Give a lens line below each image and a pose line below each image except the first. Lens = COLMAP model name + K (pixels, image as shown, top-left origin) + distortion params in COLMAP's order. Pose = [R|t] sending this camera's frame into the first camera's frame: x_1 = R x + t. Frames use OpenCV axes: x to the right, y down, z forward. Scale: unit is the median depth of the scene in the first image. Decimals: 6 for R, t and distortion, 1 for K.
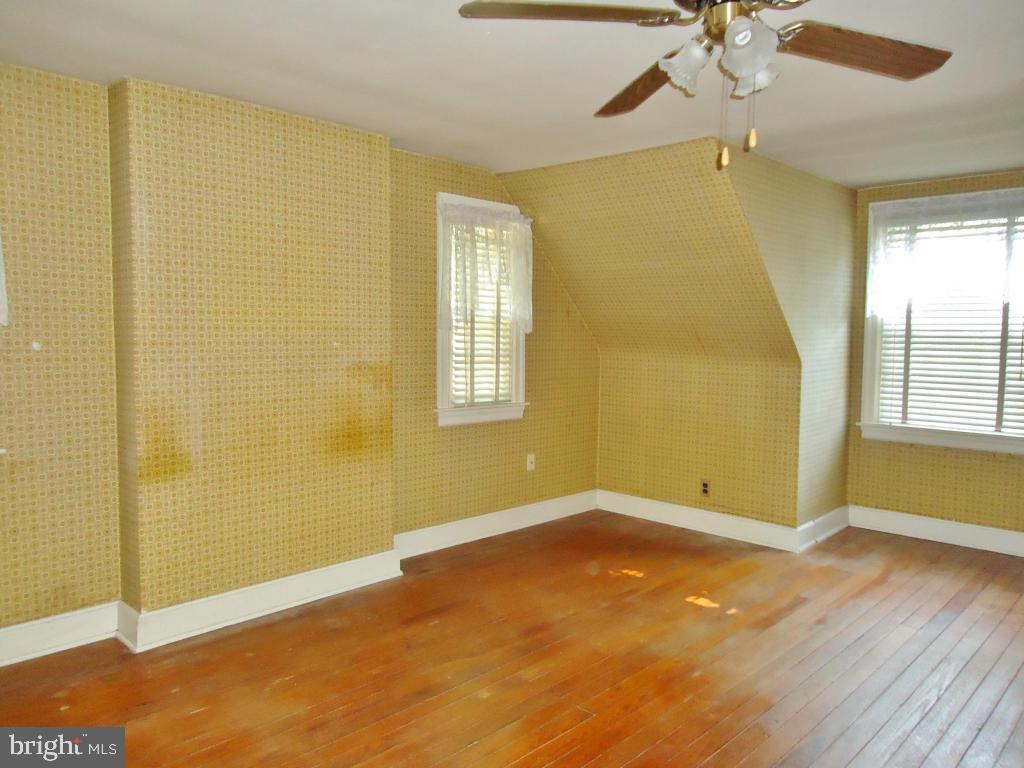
lens RADIAL K [[747.3, 0, 510.6], [0, 747.3, 382.6], [0, 0, 1]] dist [-0.003552, -0.002912]
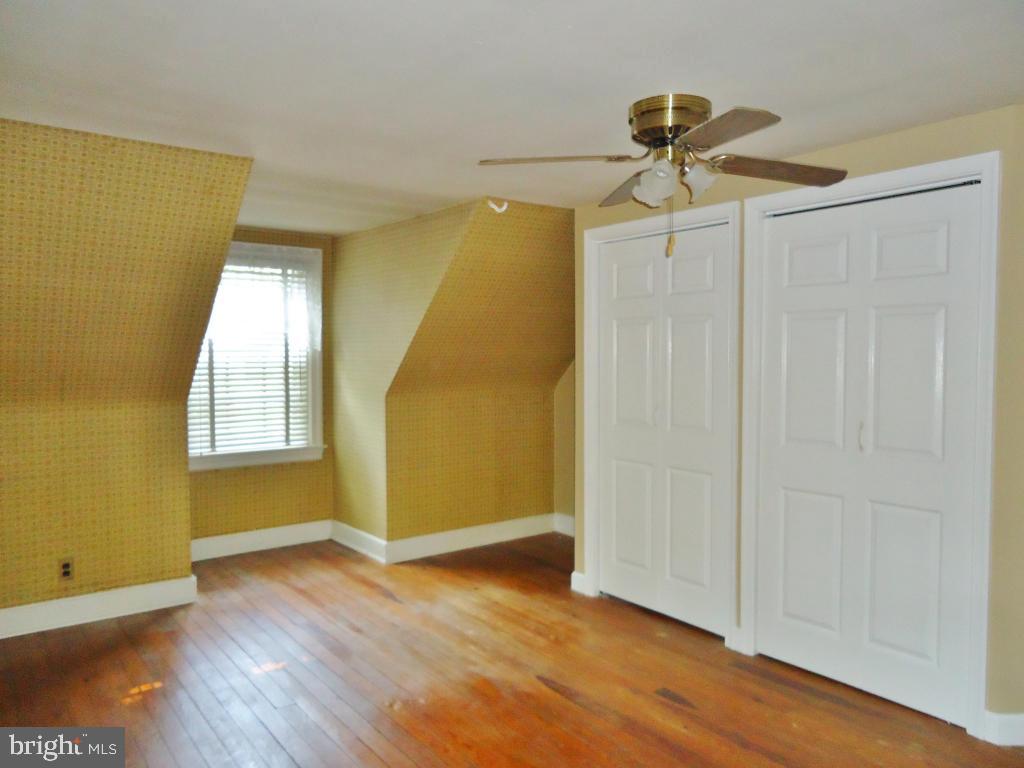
lens RADIAL K [[747.3, 0, 511.3], [0, 747.3, 385.1], [0, 0, 1]] dist [-0.003552, -0.002912]
pose [[0.137457, -0.051411, 0.989173, -0.467544], [0.076046, 0.996252, 0.041211, -0.051302], [-0.987584, 0.069558, 0.140852, 0.443346]]
